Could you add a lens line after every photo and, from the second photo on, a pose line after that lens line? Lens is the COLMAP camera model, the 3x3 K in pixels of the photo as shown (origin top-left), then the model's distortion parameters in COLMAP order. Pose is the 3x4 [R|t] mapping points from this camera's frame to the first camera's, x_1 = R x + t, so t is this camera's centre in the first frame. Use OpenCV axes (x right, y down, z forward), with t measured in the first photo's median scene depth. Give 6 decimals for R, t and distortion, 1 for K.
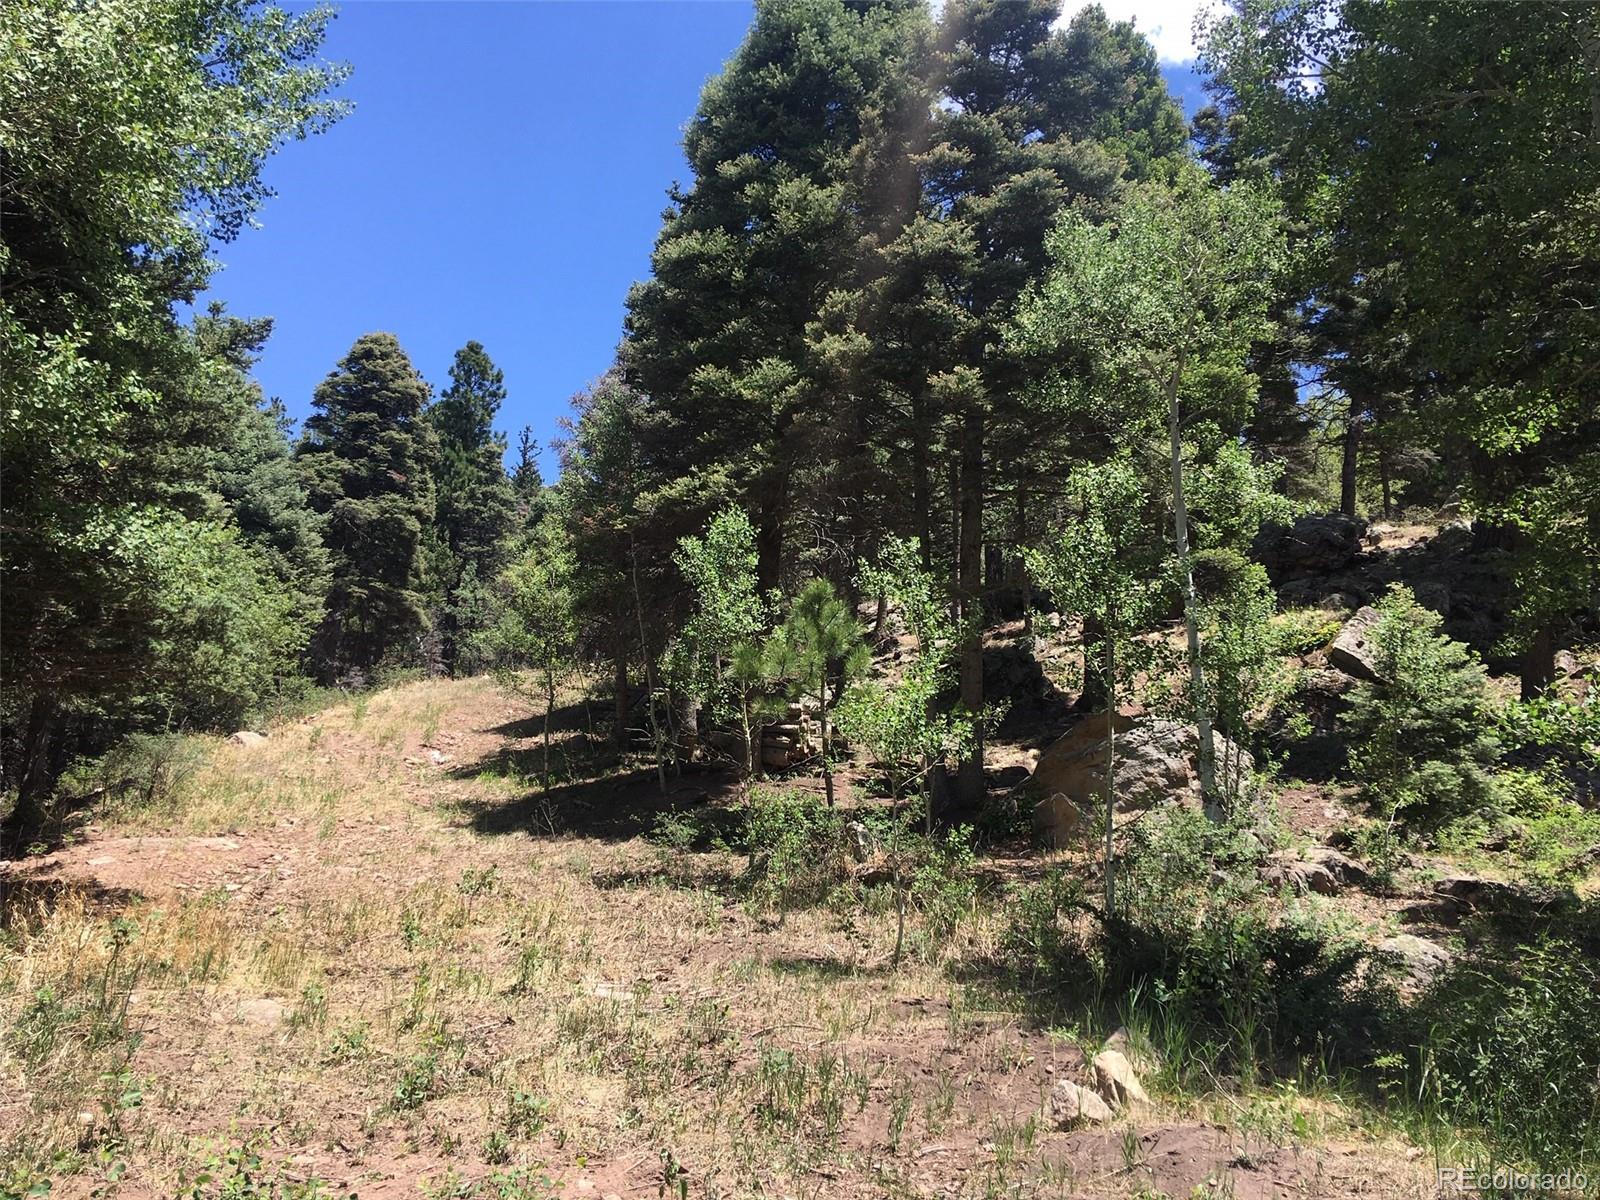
lens RADIAL K [[1331.5, 0, 802.0], [0, 1331.5, 591.4], [0, 0, 1]] dist [0.099248, -0.134103]
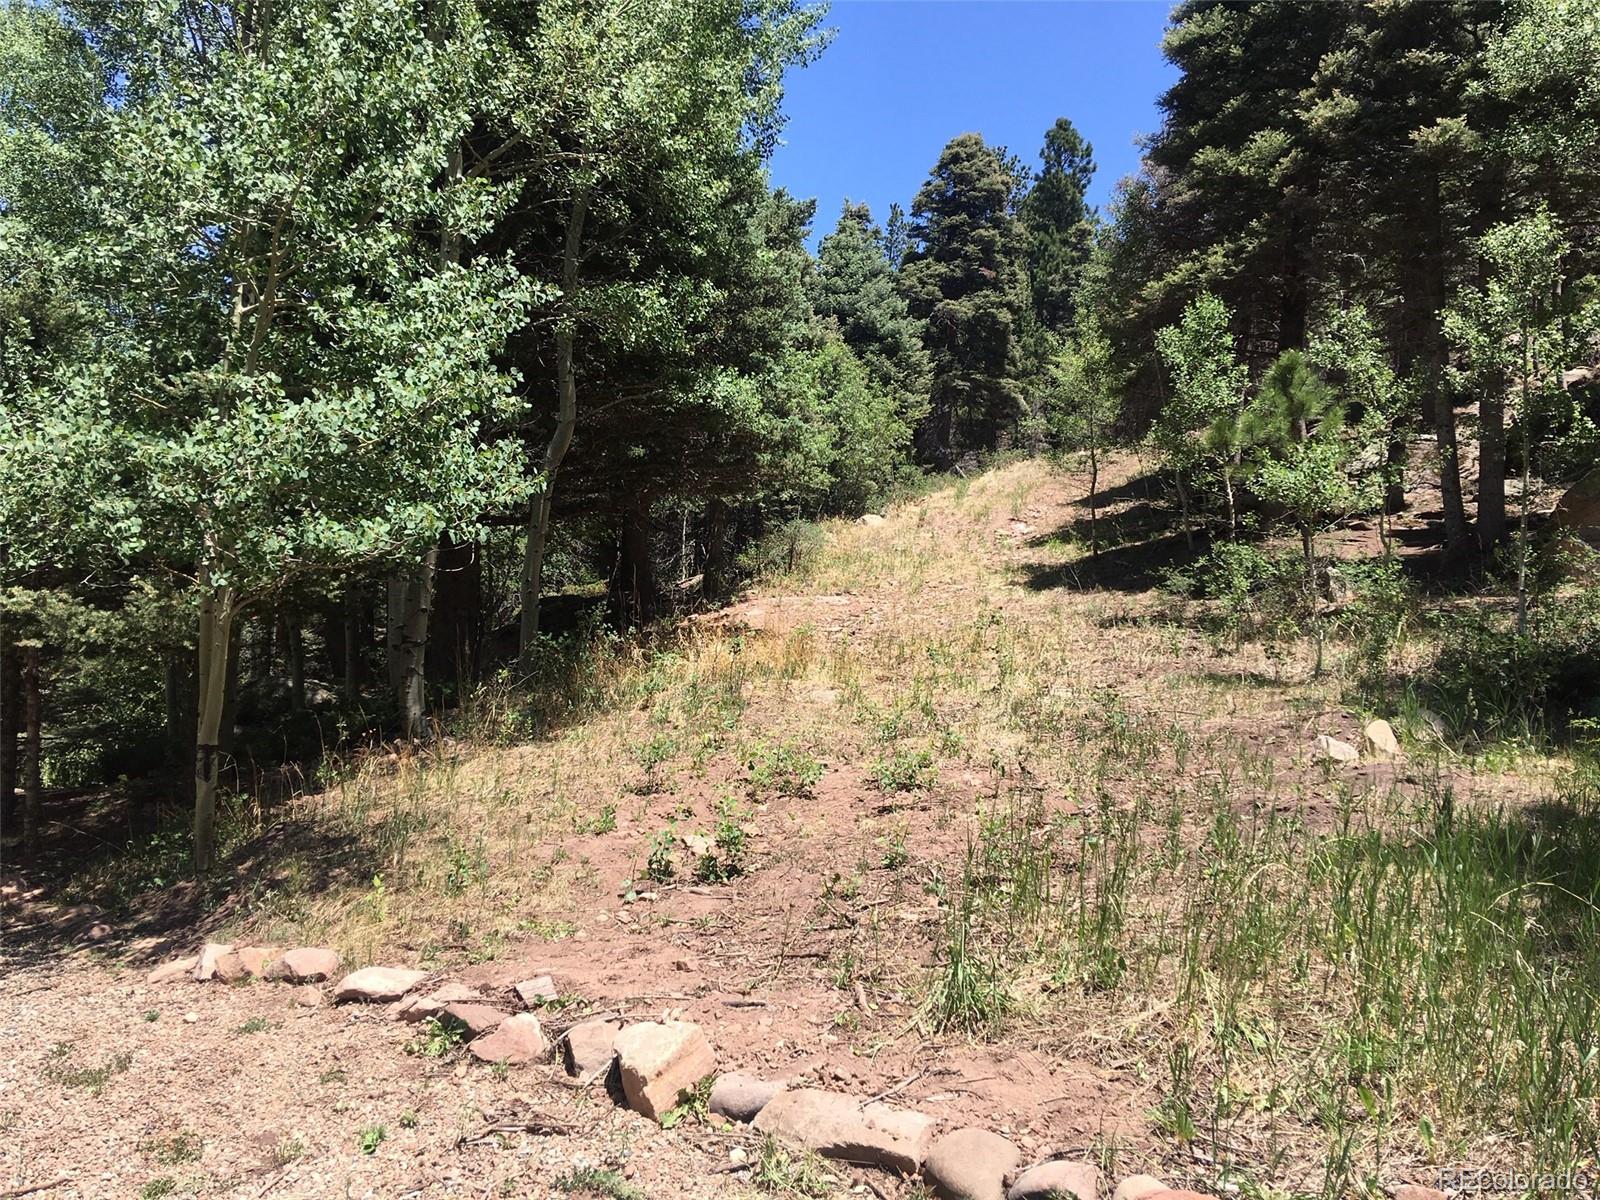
lens RADIAL K [[1331.5, 0, 802.0], [0, 1331.5, 591.4], [0, 0, 1]] dist [0.099248, -0.134103]
pose [[0.890296, -0.027211, -0.454568, 0.071640], [0.103968, 0.983995, 0.144725, -0.007645], [0.443355, -0.176109, 0.878876, -0.085433]]
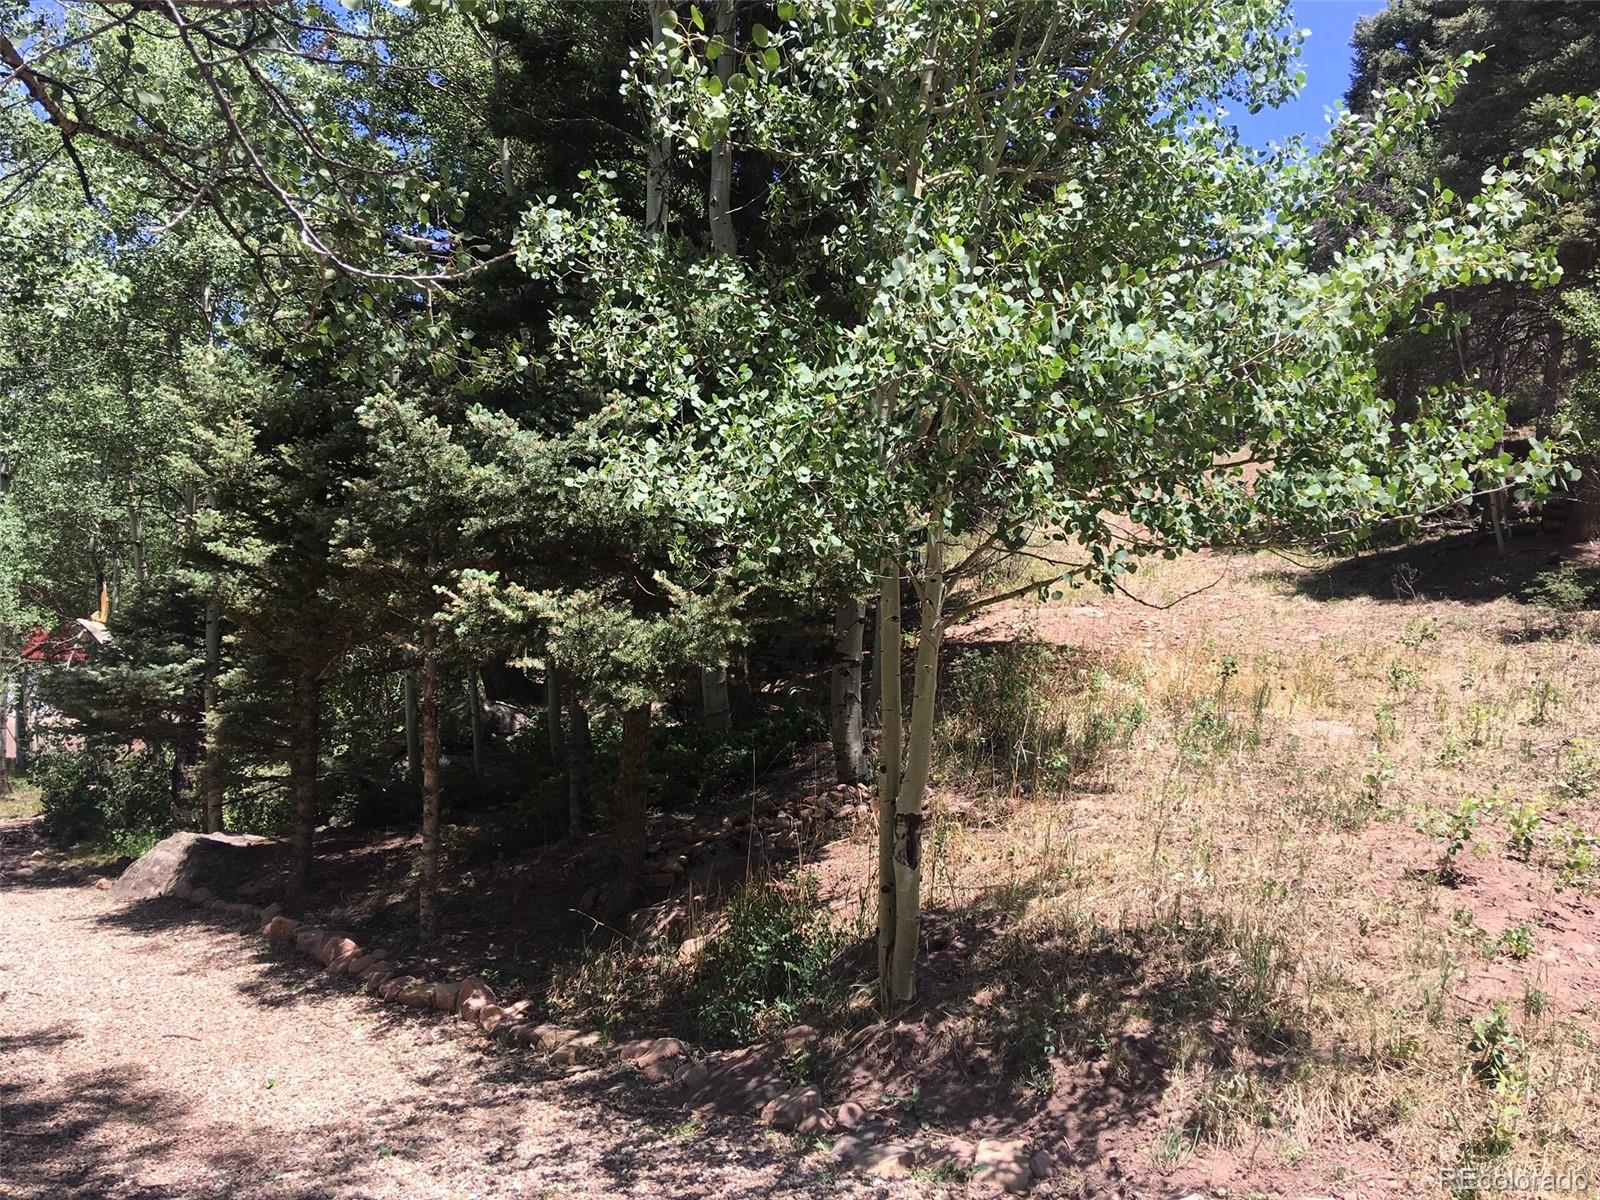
lens RADIAL K [[1331.5, 0, 802.0], [0, 1331.5, 591.4], [0, 0, 1]] dist [0.099248, -0.134103]
pose [[0.893782, -0.032603, -0.447316, -0.073811], [0.103080, 0.985588, 0.134128, -0.006225], [0.436496, -0.165990, 0.884261, -0.068244]]
